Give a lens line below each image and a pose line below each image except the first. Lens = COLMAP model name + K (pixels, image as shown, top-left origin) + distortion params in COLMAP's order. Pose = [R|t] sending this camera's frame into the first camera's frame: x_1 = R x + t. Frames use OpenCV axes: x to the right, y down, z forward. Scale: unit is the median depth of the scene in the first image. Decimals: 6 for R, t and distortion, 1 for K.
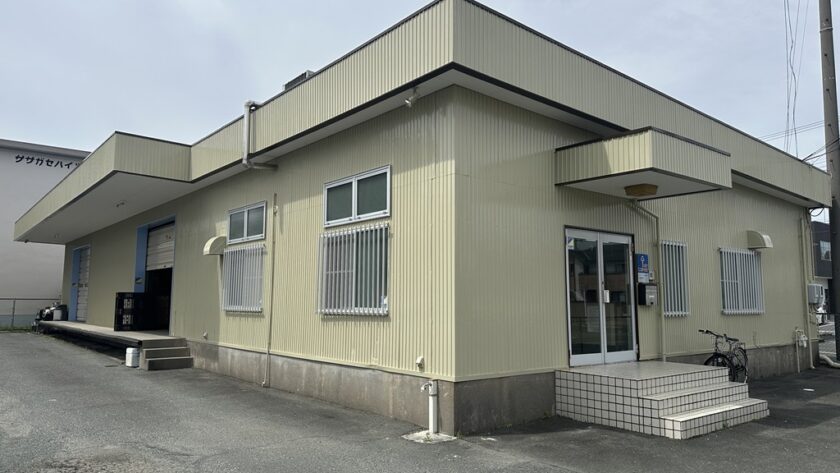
lens RADIAL K [[583.9, 0, 410.6], [0, 583.9, 239.4], [0, 0, 1]] dist [0.062297, -0.105923]
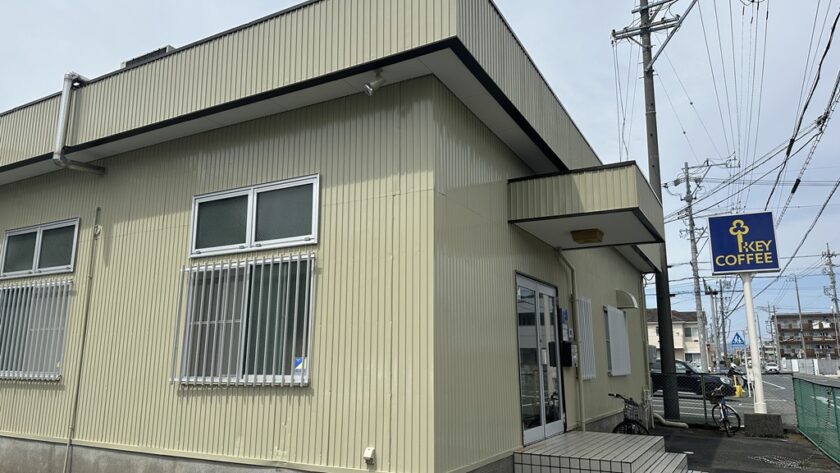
lens RADIAL K [[583.9, 0, 410.6], [0, 583.9, 239.4], [0, 0, 1]] dist [0.062297, -0.105923]
pose [[0.927731, 0.072800, 0.366080, -0.167400], [-0.037128, 0.993929, -0.103566, 0.021412], [-0.371397, 0.082490, 0.924802, 0.257311]]
